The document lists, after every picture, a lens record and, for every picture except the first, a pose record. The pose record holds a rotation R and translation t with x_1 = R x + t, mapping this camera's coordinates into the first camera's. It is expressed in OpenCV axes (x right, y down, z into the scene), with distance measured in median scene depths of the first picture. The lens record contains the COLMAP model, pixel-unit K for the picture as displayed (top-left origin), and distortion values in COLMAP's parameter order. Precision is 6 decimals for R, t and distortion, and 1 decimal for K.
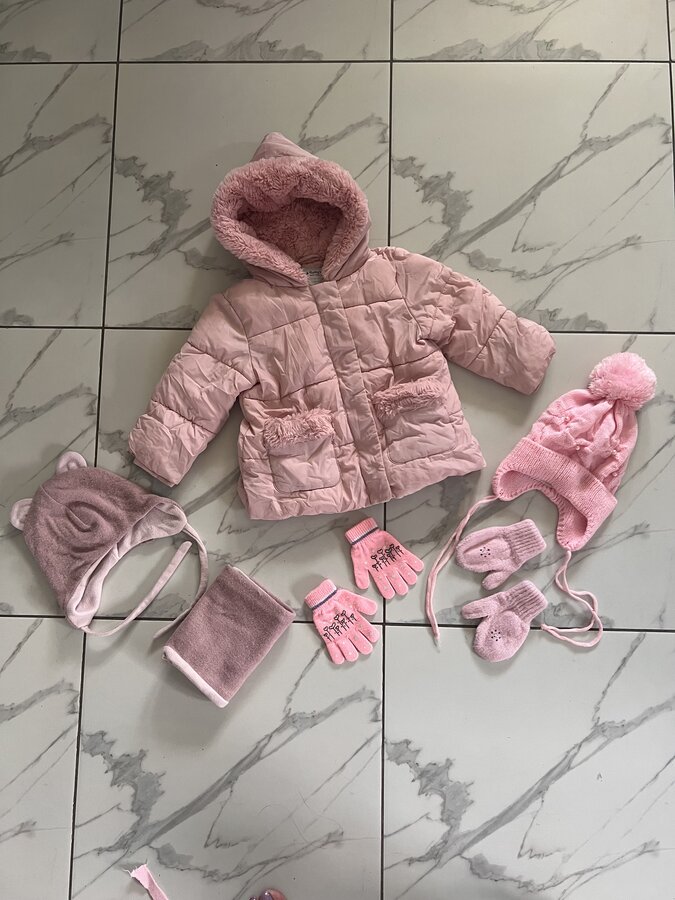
lens RADIAL K [[671.1, 0, 342.1], [0, 671.1, 452.3], [0, 0, 1]] dist [0.032407, -0.046961]
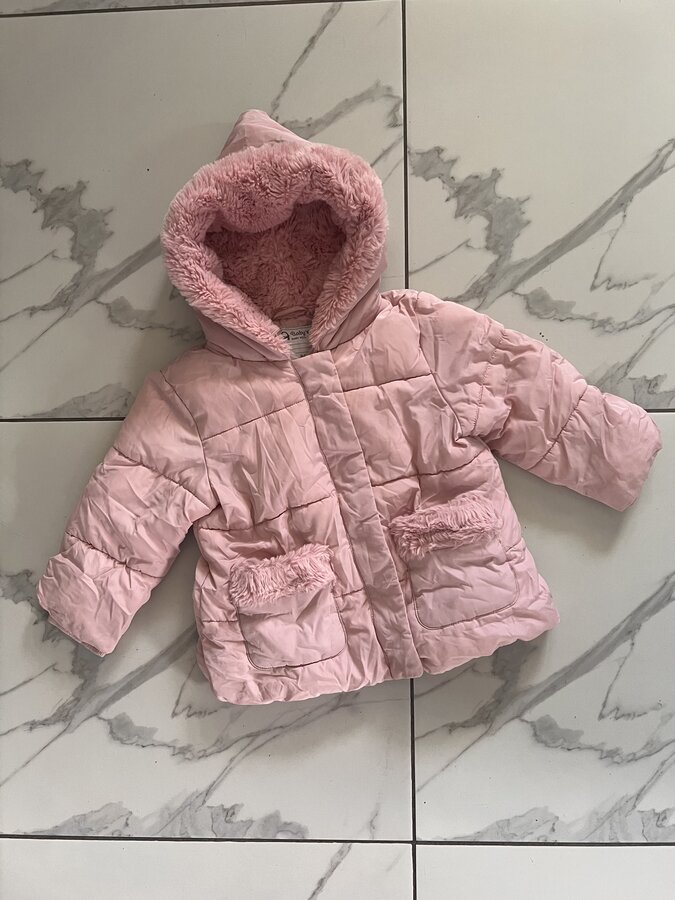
lens RADIAL K [[671.1, 0, 333.8], [0, 671.1, 450.8], [0, 0, 1]] dist [0.032407, -0.046961]
pose [[0.999464, -0.029696, -0.013764, 0.000590], [0.030772, 0.995821, 0.085985, -0.209686], [0.011153, -0.086363, 0.996201, 0.323674]]
